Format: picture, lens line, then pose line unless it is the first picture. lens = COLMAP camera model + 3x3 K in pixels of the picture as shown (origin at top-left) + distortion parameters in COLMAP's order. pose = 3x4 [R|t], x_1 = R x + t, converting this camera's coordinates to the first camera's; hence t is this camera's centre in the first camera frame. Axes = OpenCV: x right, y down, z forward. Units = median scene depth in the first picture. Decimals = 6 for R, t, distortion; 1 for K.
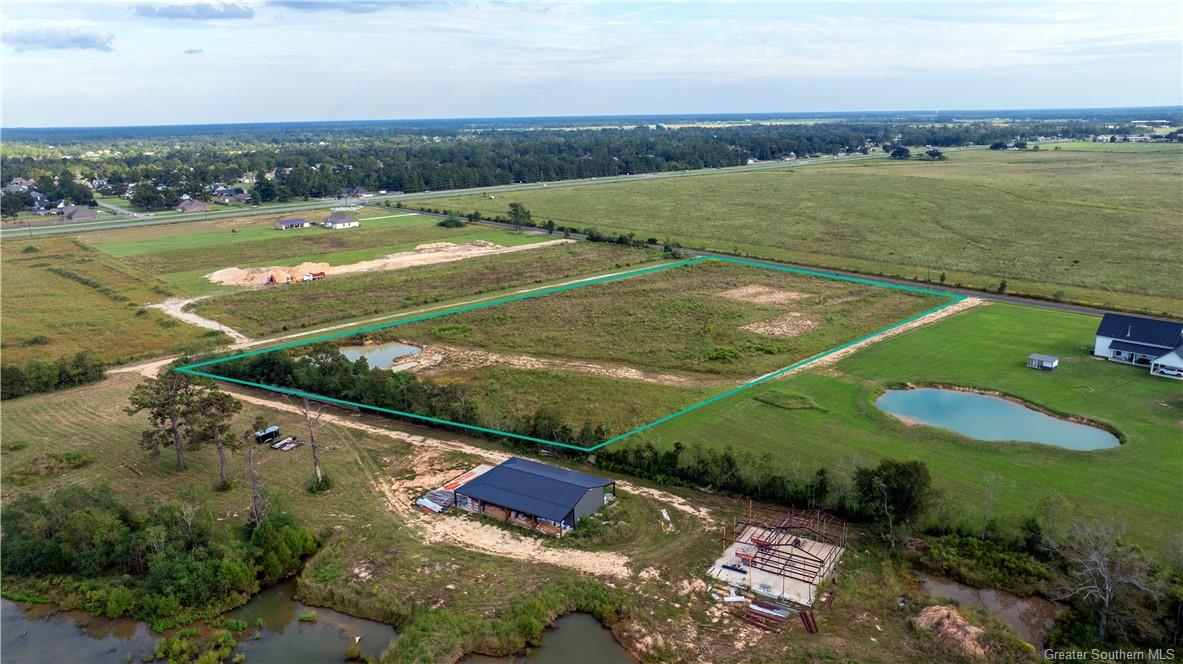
lens RADIAL K [[826.8, 0, 592.3], [0, 826.8, 331.8], [0, 0, 1]] dist [-0.014329, -0.002054]
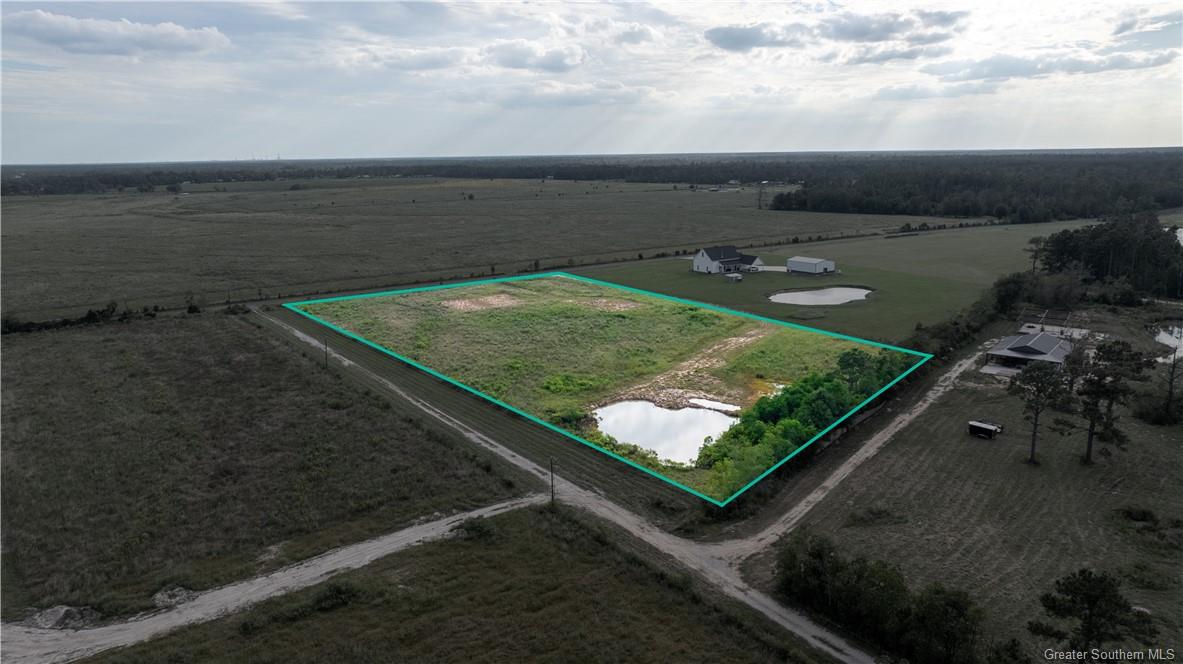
lens RADIAL K [[826.8, 0, 591.7], [0, 826.8, 332.0], [0, 0, 1]] dist [-0.014329, -0.002054]
pose [[0.086306, -0.179306, 0.980000, -0.960642], [0.261595, 0.953234, 0.151370, -0.164138], [-0.961311, 0.243299, 0.129176, 0.953837]]
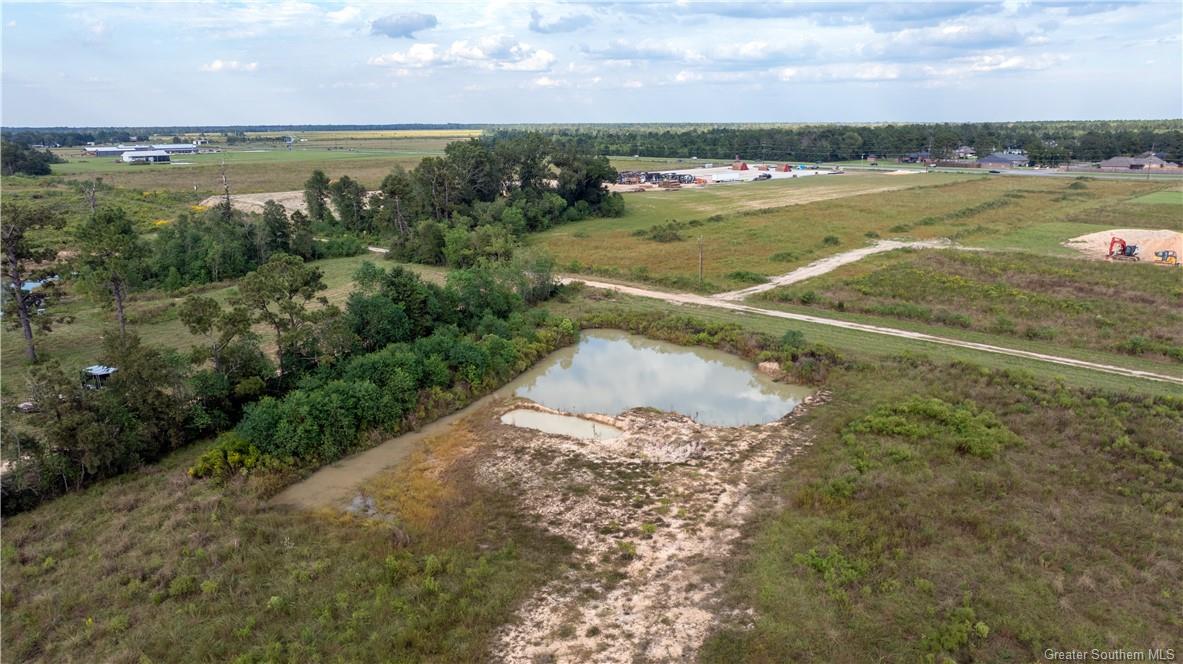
lens RADIAL K [[826.8, 0, 590.8], [0, 826.8, 332.0], [0, 0, 1]] dist [-0.014329, -0.002054]
pose [[0.099004, 0.260340, -0.960428, 0.087785], [-0.253143, 0.940006, 0.228710, -0.072411], [0.962350, 0.220483, 0.158967, 0.911384]]
